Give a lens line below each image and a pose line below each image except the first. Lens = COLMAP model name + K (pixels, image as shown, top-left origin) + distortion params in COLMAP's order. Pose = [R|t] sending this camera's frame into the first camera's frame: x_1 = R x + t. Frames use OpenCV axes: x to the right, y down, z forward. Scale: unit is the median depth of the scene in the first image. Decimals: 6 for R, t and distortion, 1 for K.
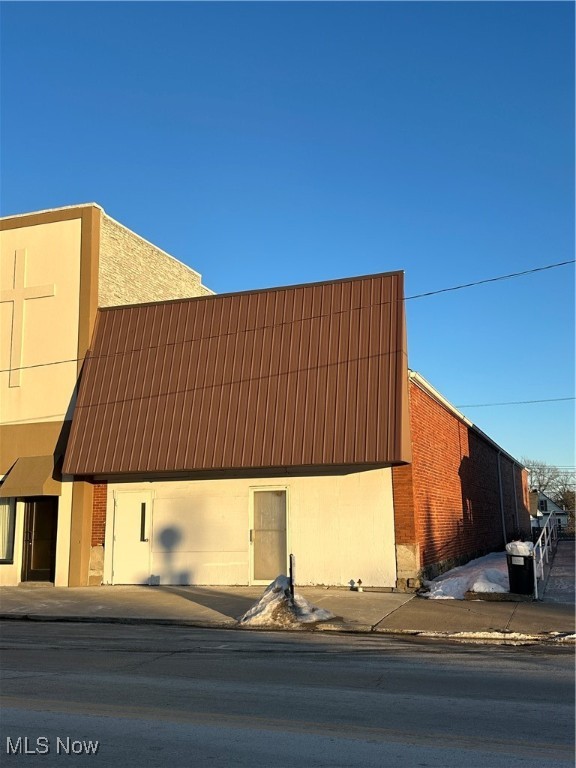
lens RADIAL K [[781.7, 0, 288.0], [0, 781.7, 384.0], [0, 0, 1]] dist [0.207278, -0.467527]
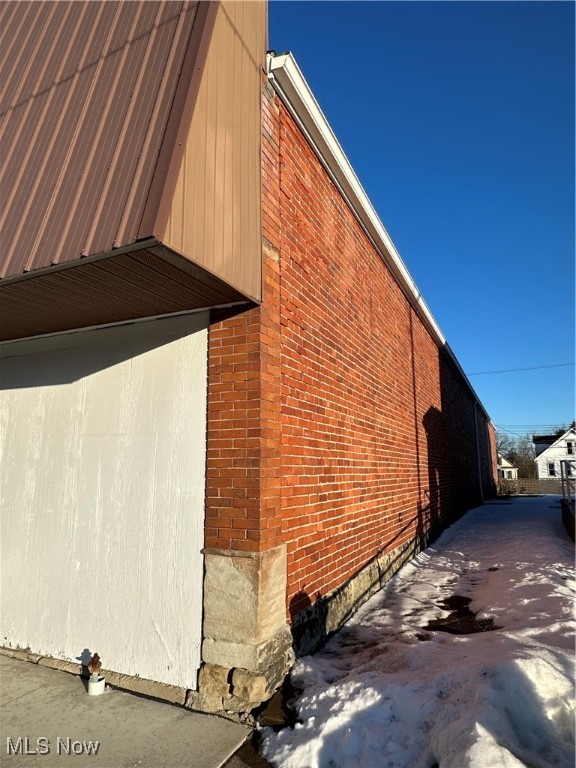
lens RADIAL K [[483.0, 0, 284.6], [0, 483.0, 399.8], [0, 0, 1]] dist [-0.001522, -0.000728]
pose [[0.996543, 0.005599, -0.082892, 0.171448], [-0.007397, 0.999744, -0.021393, 0.135363], [0.082751, 0.021932, 0.996329, 0.750695]]
